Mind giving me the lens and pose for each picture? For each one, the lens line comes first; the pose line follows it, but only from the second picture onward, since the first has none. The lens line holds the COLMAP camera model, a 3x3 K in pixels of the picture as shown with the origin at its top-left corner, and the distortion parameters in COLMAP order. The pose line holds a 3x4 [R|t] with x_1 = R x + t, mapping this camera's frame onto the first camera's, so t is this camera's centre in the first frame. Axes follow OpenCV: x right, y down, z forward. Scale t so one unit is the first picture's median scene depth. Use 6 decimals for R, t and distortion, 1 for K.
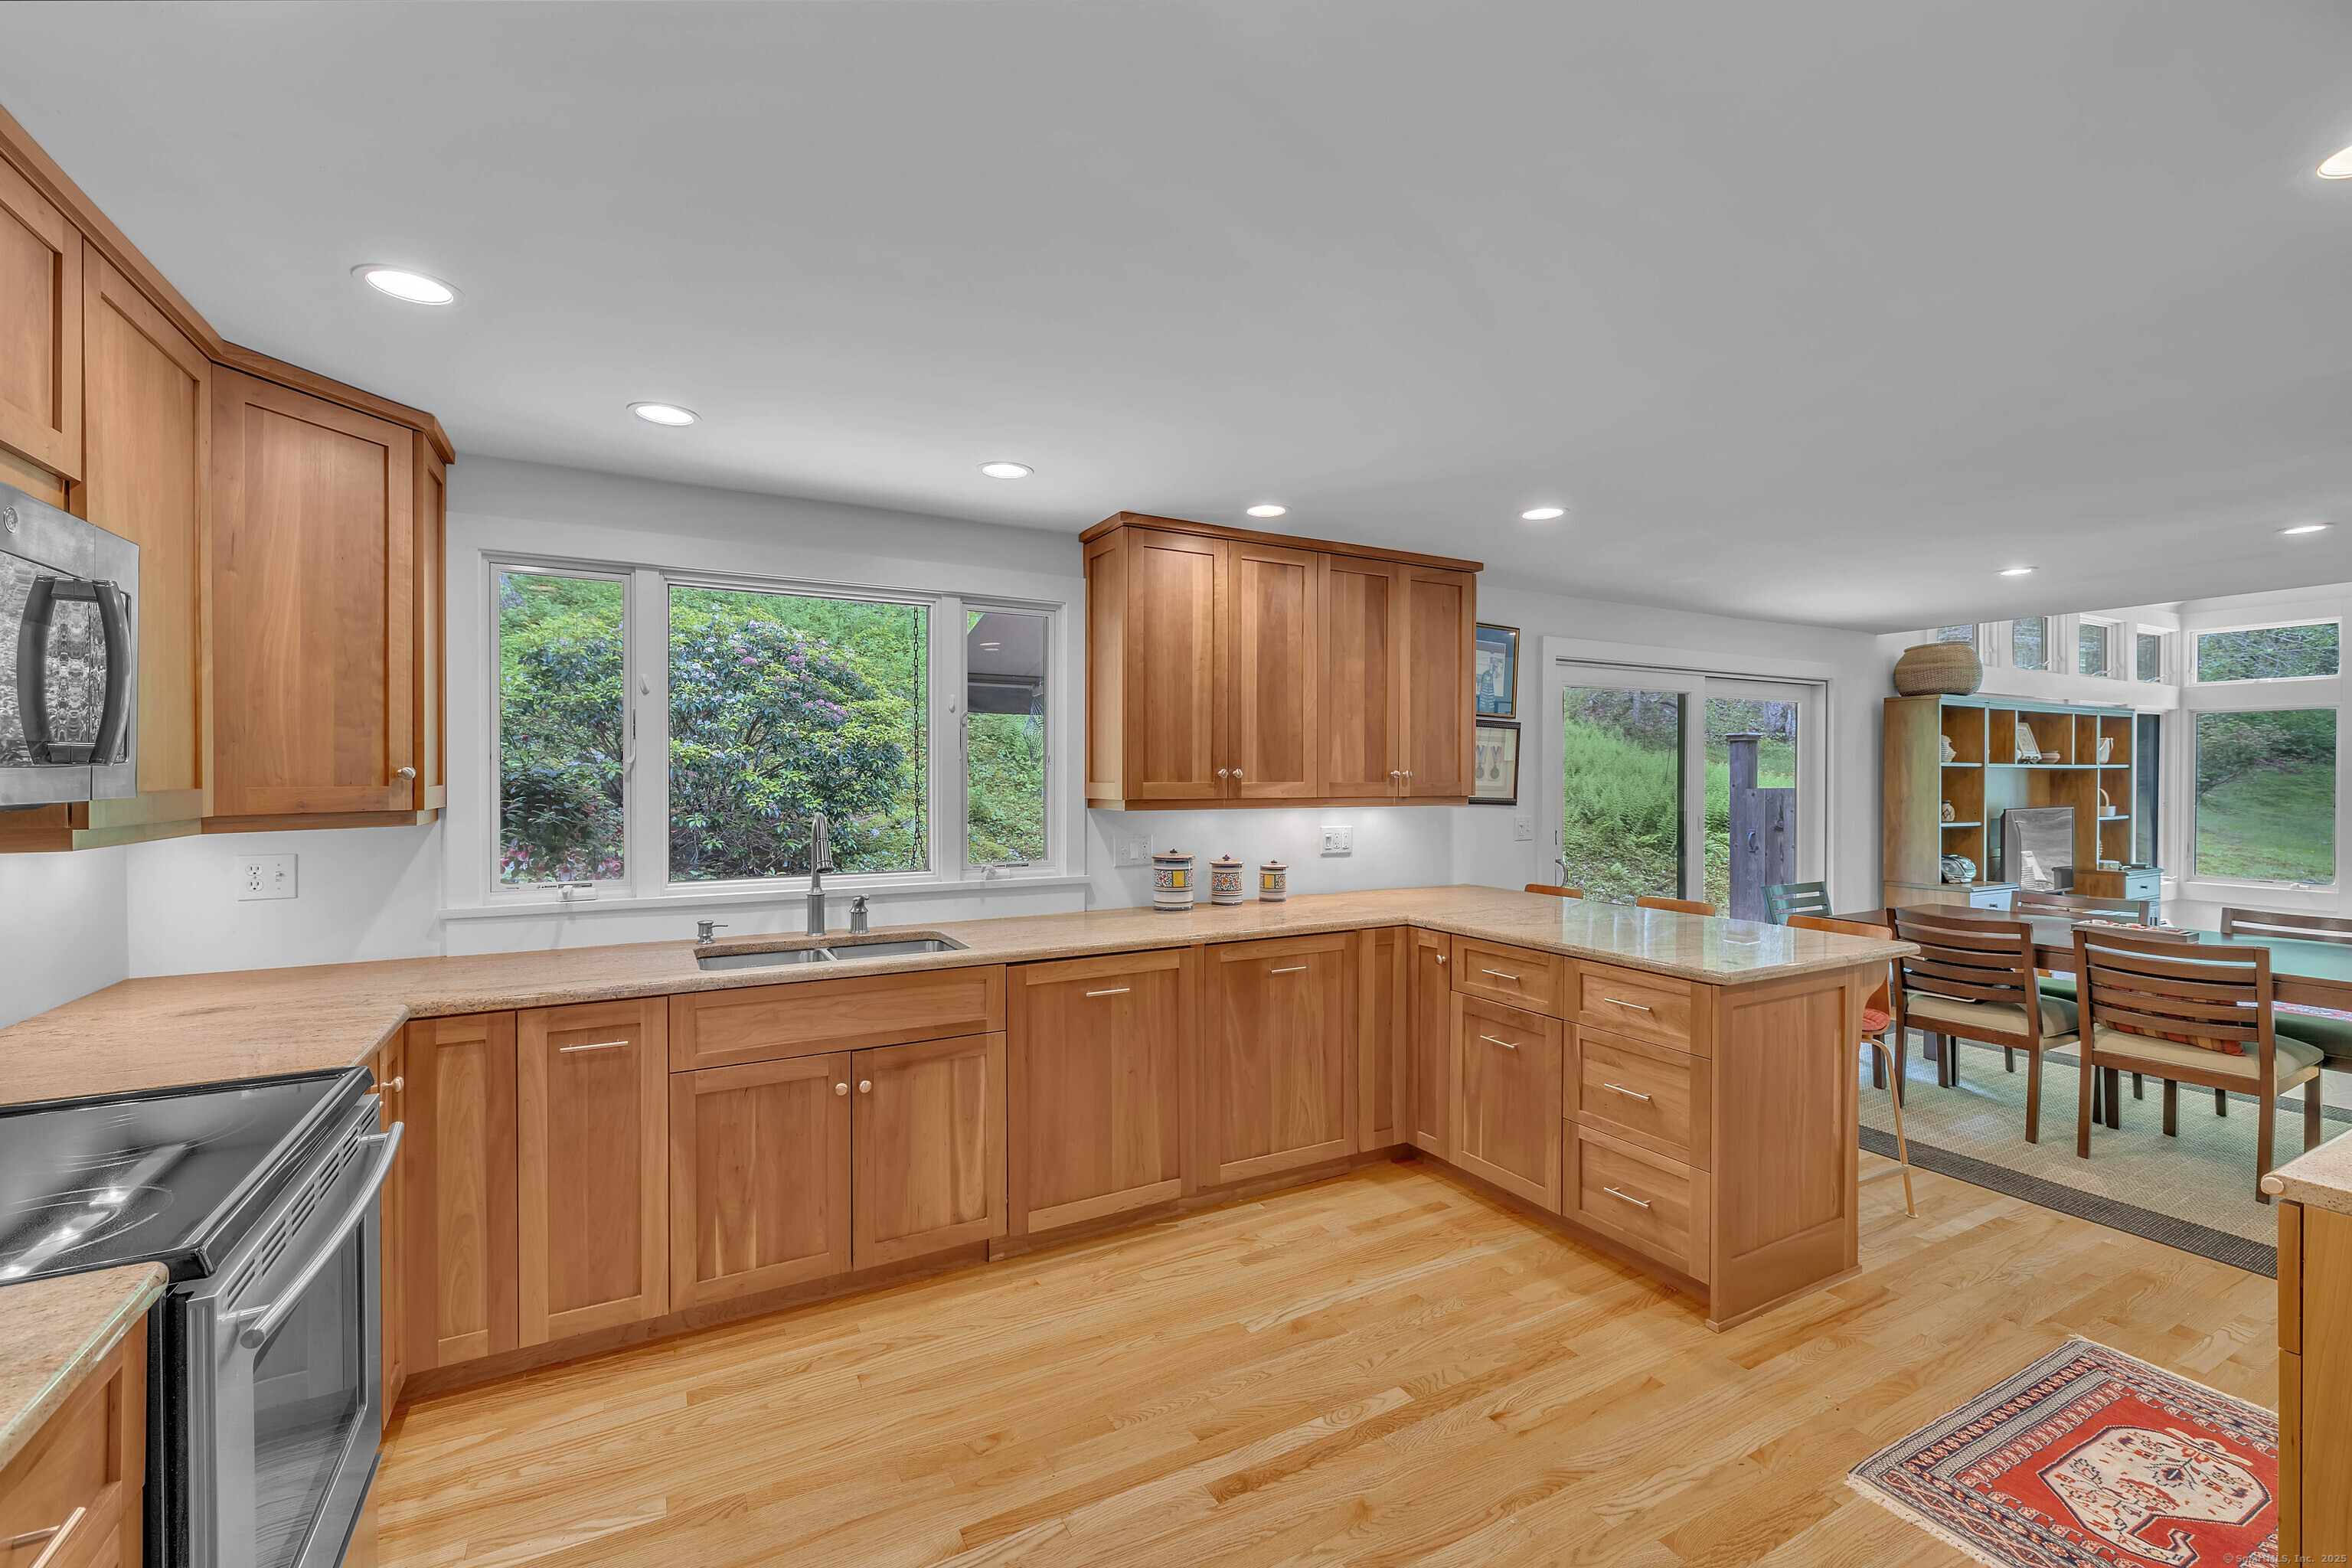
lens RADIAL K [[996.6, 0, 1166.4], [0, 996.6, 782.4], [0, 0, 1]] dist [-0.001428, 0.000472]
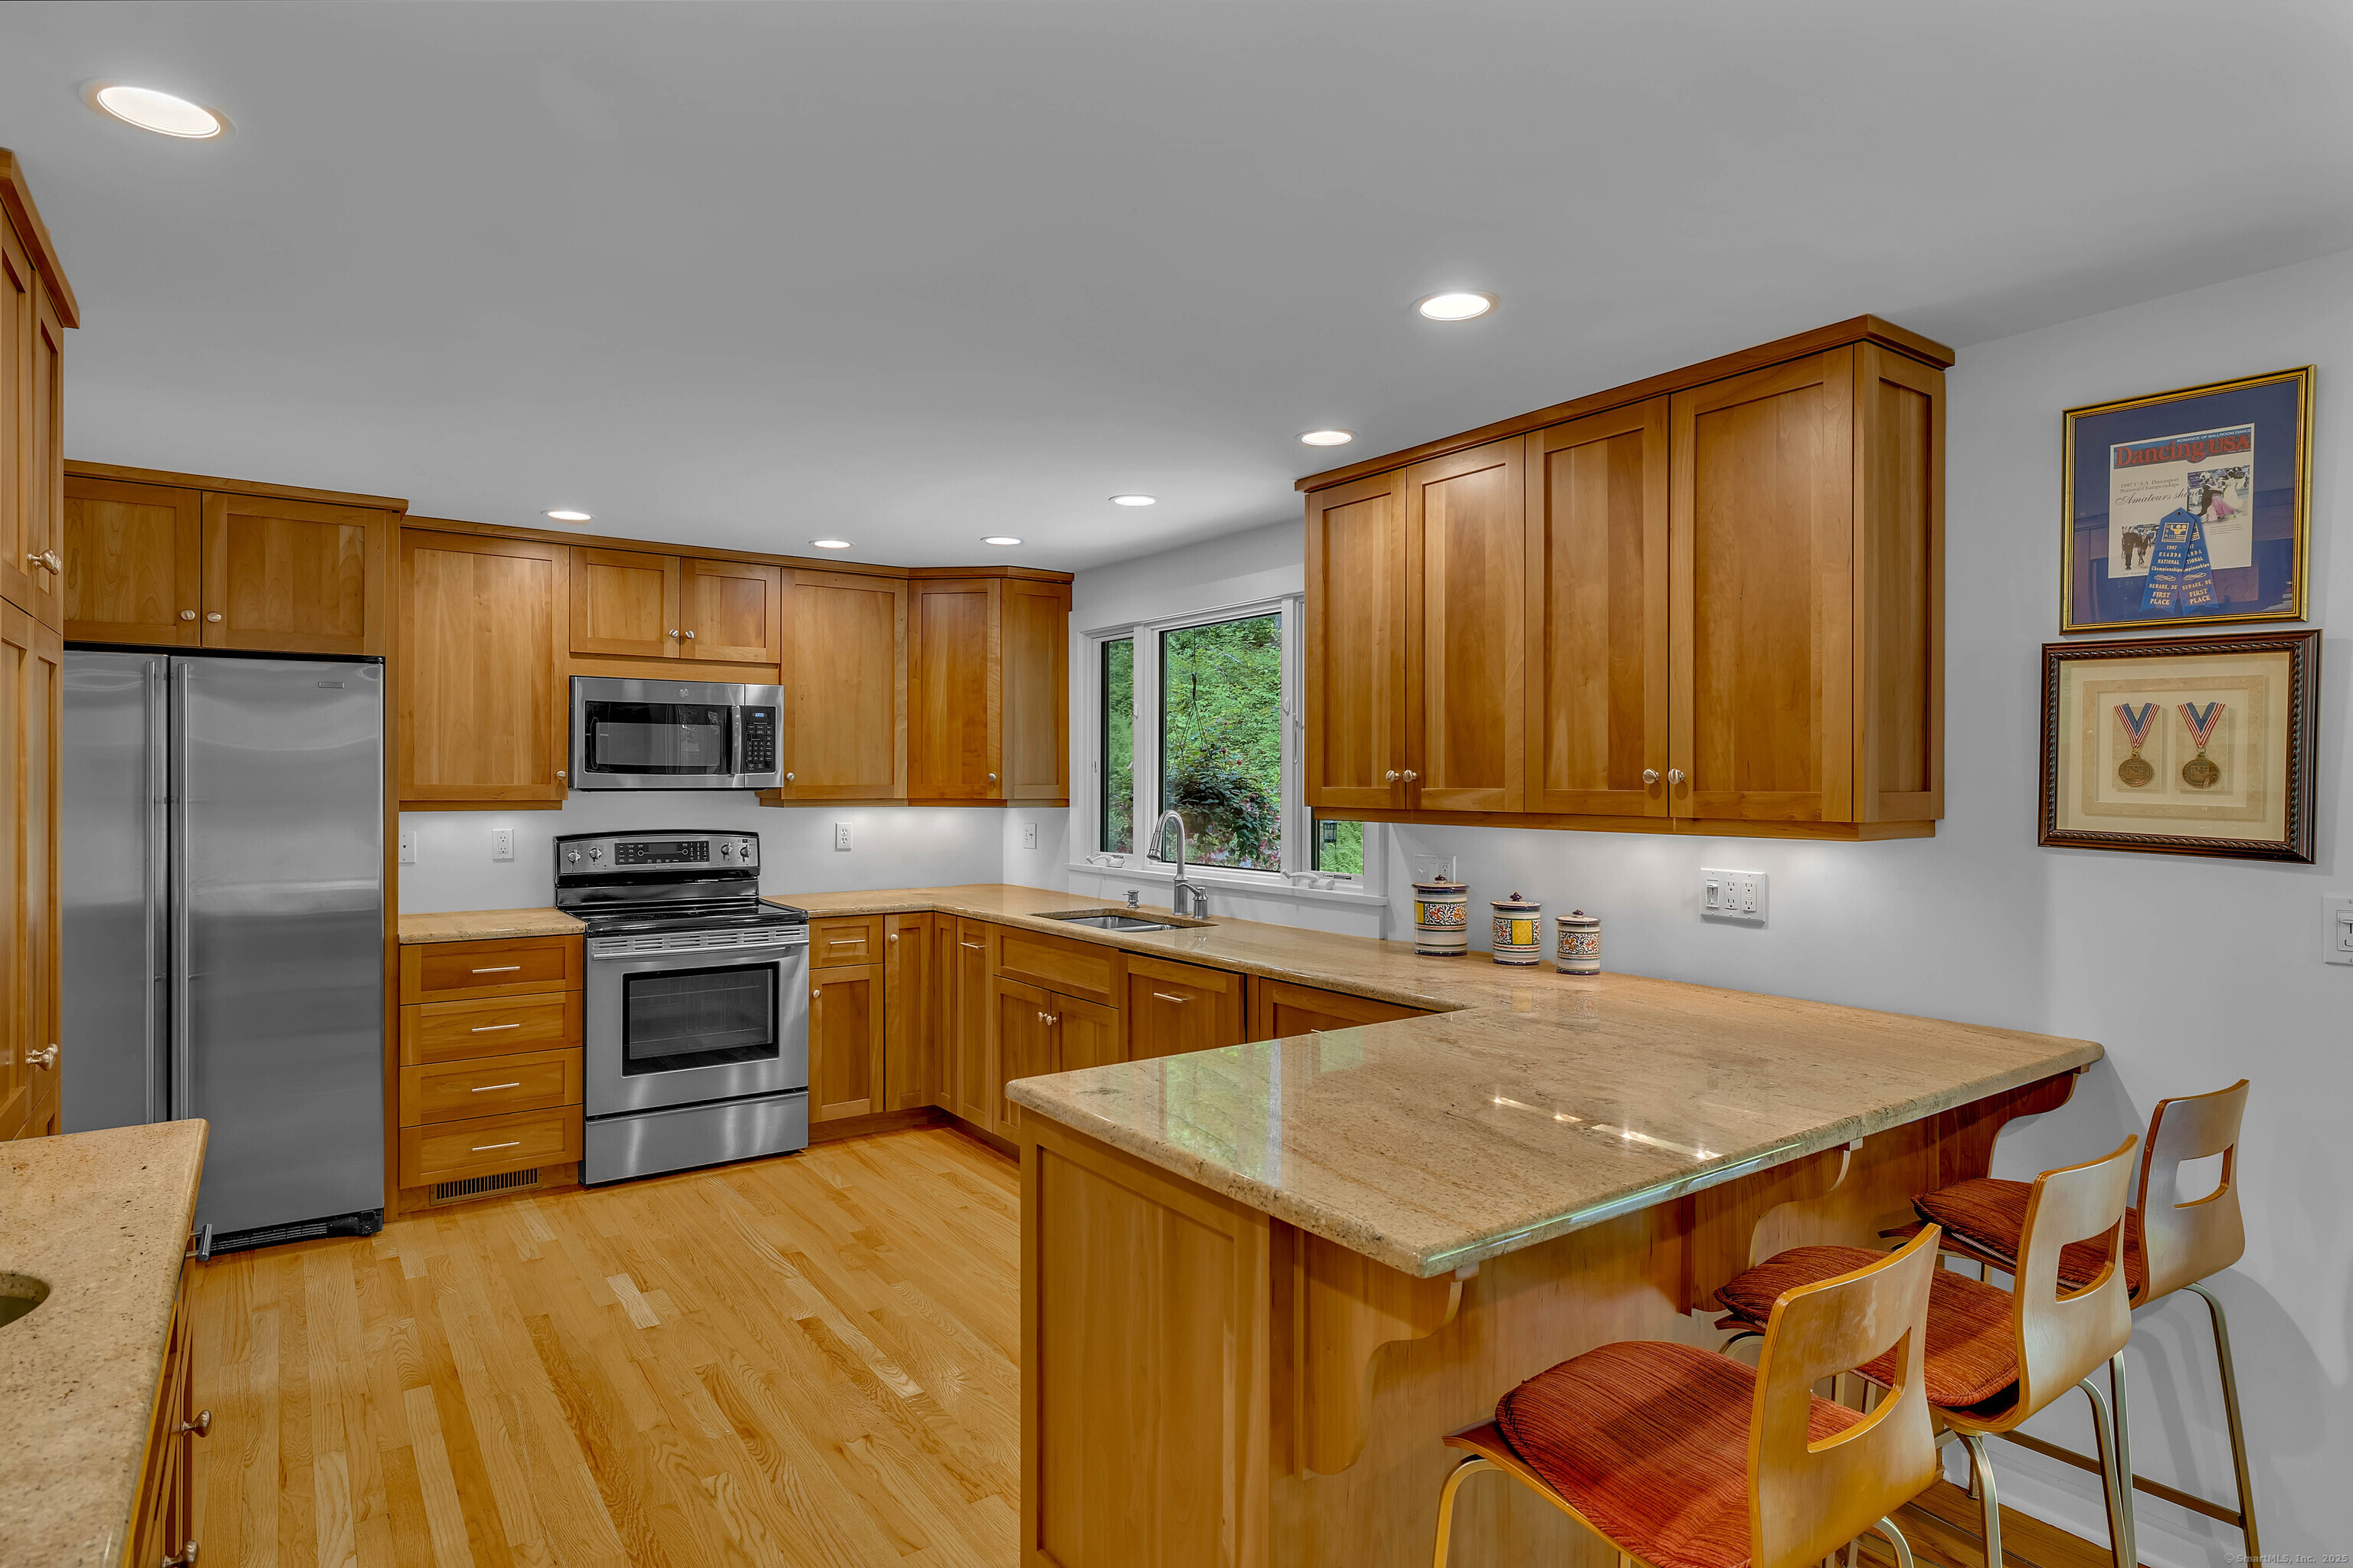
lens RADIAL K [[1254.9, 0, 1164.2], [0, 1254.9, 779.4], [0, 0, 1]] dist [-0.002379, 0.000957]
pose [[0.115128, -0.001111, -0.993350, 1.072574], [-0.009358, 0.999954, -0.002203, -0.003139], [0.993307, 0.009550, 0.115112, 0.775123]]
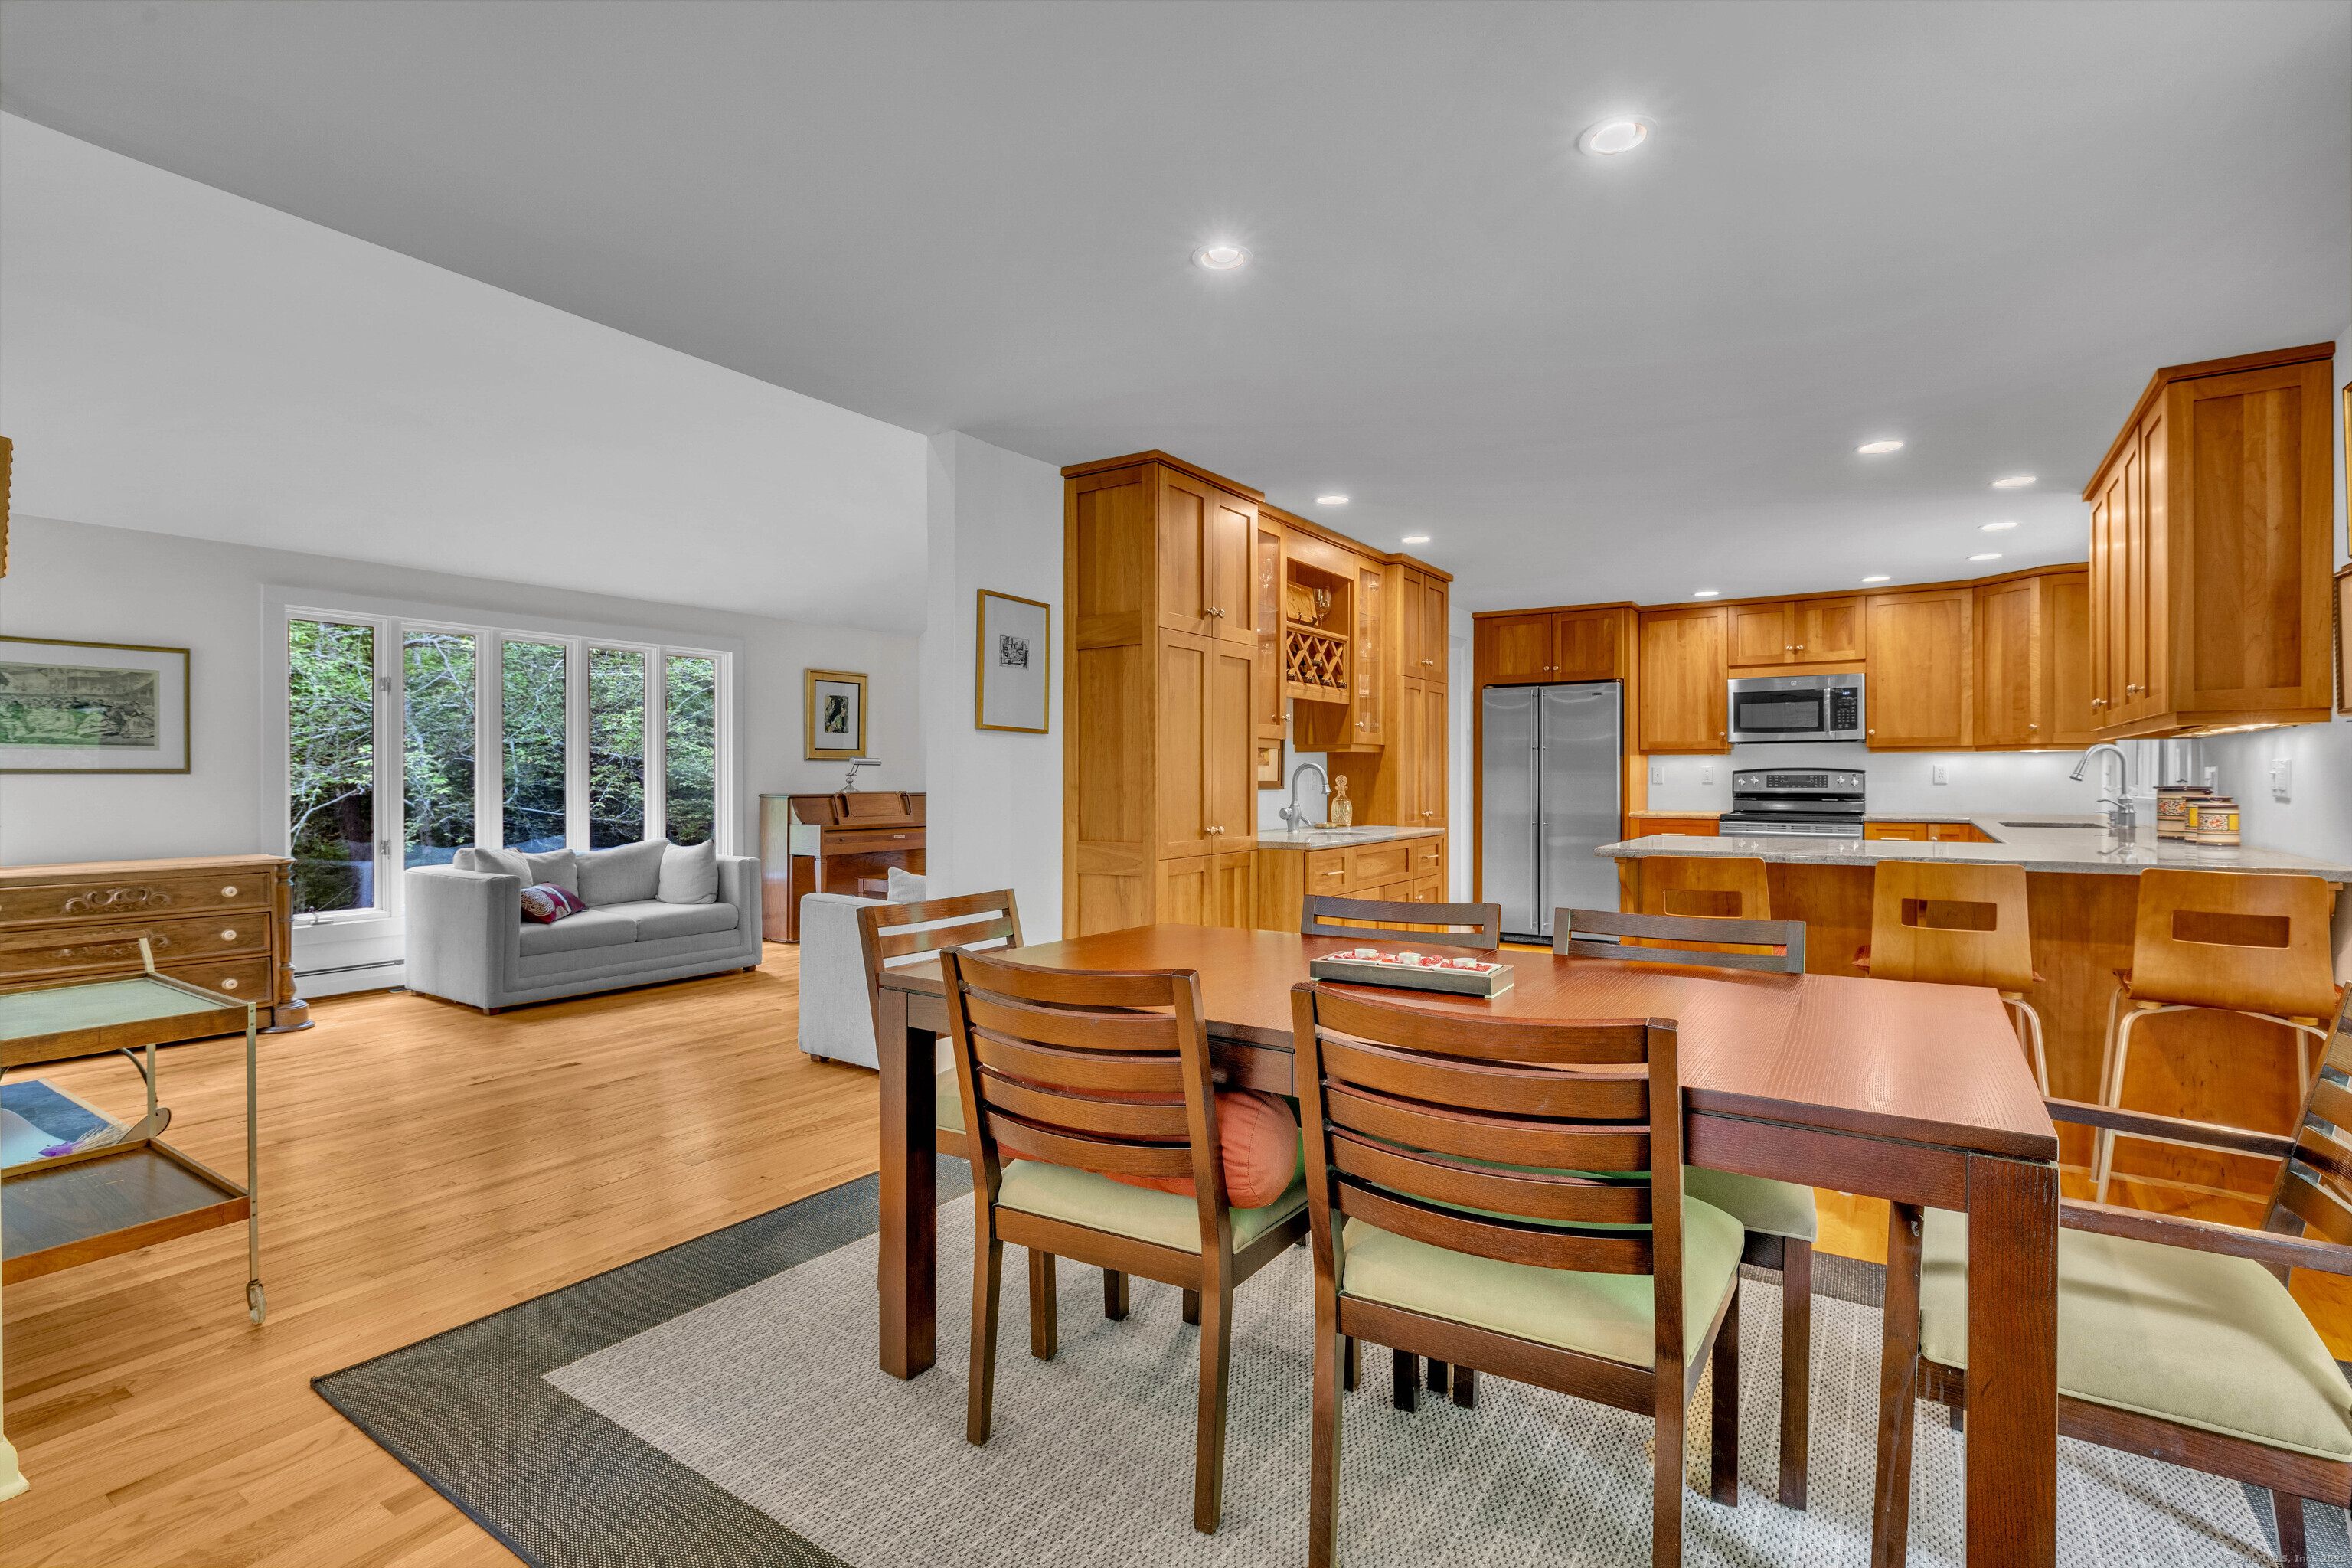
lens RADIAL K [[1109.8, 0, 1164.5], [0, 1109.8, 784.7], [0, 0, 1]] dist [-0.004131, -0.000136]
pose [[-0.892542, 0.000374, -0.450964, 1.622585], [-0.005119, 0.999927, 0.010961, 0.078063], [0.450935, 0.012091, -0.892475, 1.767420]]
